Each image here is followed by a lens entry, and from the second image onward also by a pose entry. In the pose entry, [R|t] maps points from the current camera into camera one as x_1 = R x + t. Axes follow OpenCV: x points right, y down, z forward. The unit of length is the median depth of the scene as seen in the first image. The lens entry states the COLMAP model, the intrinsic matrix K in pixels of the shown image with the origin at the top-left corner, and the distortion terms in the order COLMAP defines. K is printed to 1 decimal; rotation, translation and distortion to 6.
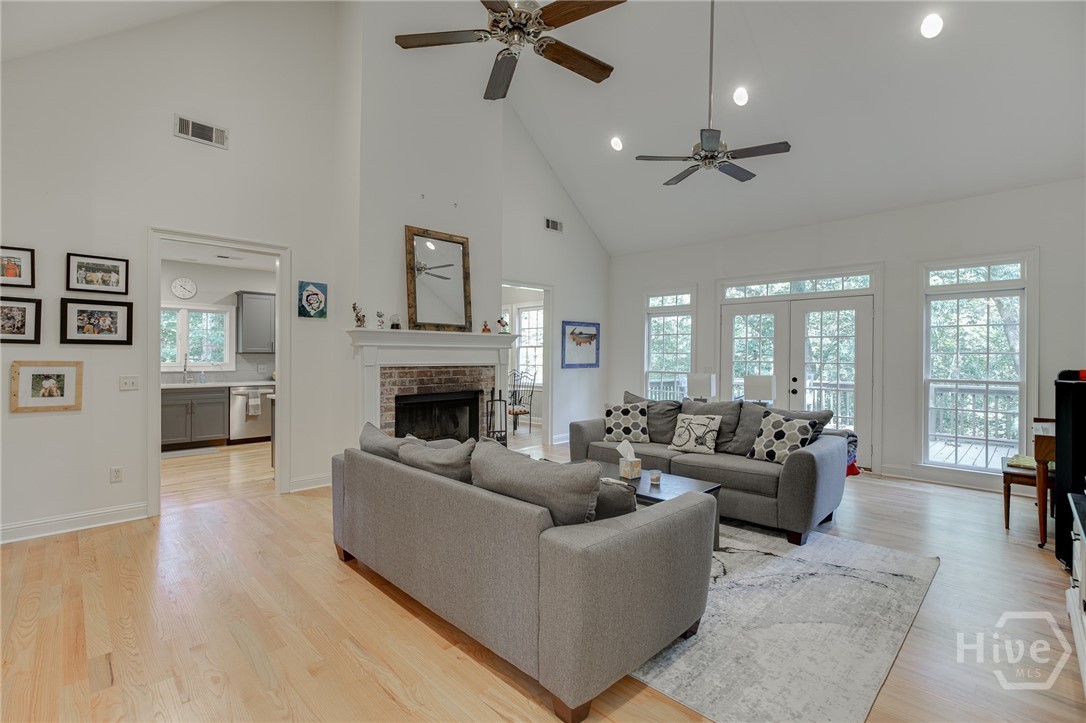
lens RADIAL K [[490.7, 0, 542.0], [0, 490.7, 356.2], [0, 0, 1]] dist [-0.009055, 0.000416]
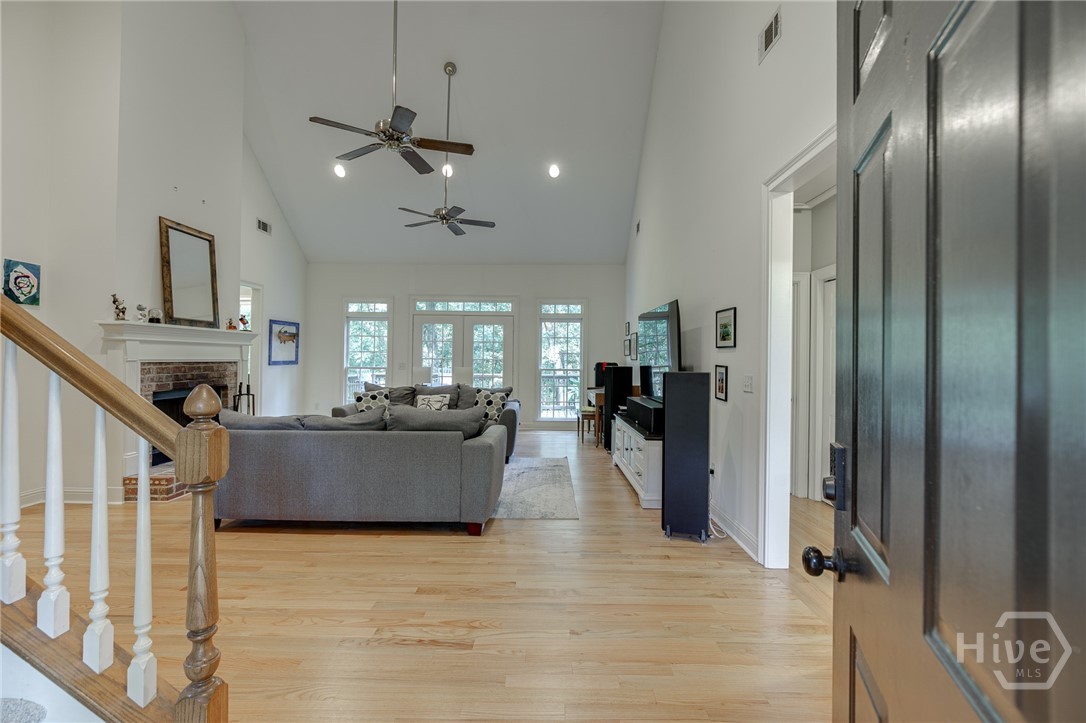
lens RADIAL K [[490.7, 0, 543.7], [0, 490.7, 355.2], [0, 0, 1]] dist [-0.009055, 0.000416]
pose [[0.710509, 0.006811, 0.703655, -0.413379], [-0.005112, 0.999977, -0.004518, 0.007796], [-0.703670, -0.000387, 0.710527, -0.217773]]
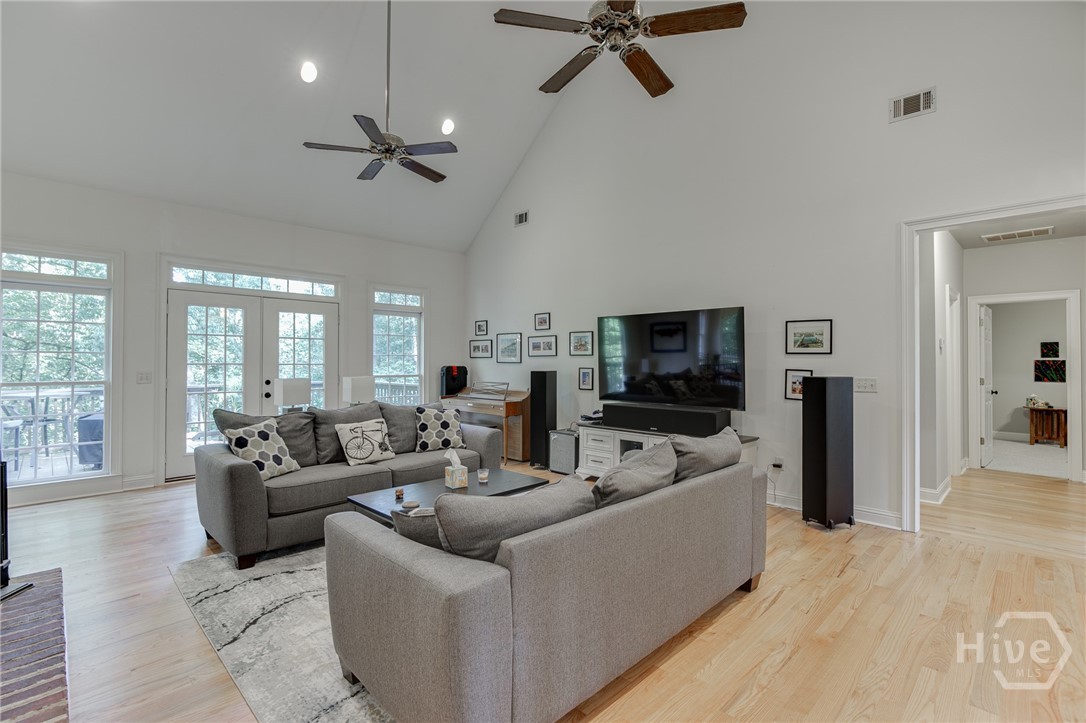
lens RADIAL K [[502.7, 0, 543.1], [0, 502.7, 357.1], [0, 0, 1]] dist [-0.002582, 0.002443]
pose [[-0.006160, 0.001011, 0.999981, -0.560313], [-0.002801, 0.999996, -0.001028, -0.000468], [-0.999977, -0.002807, -0.006157, 0.601181]]
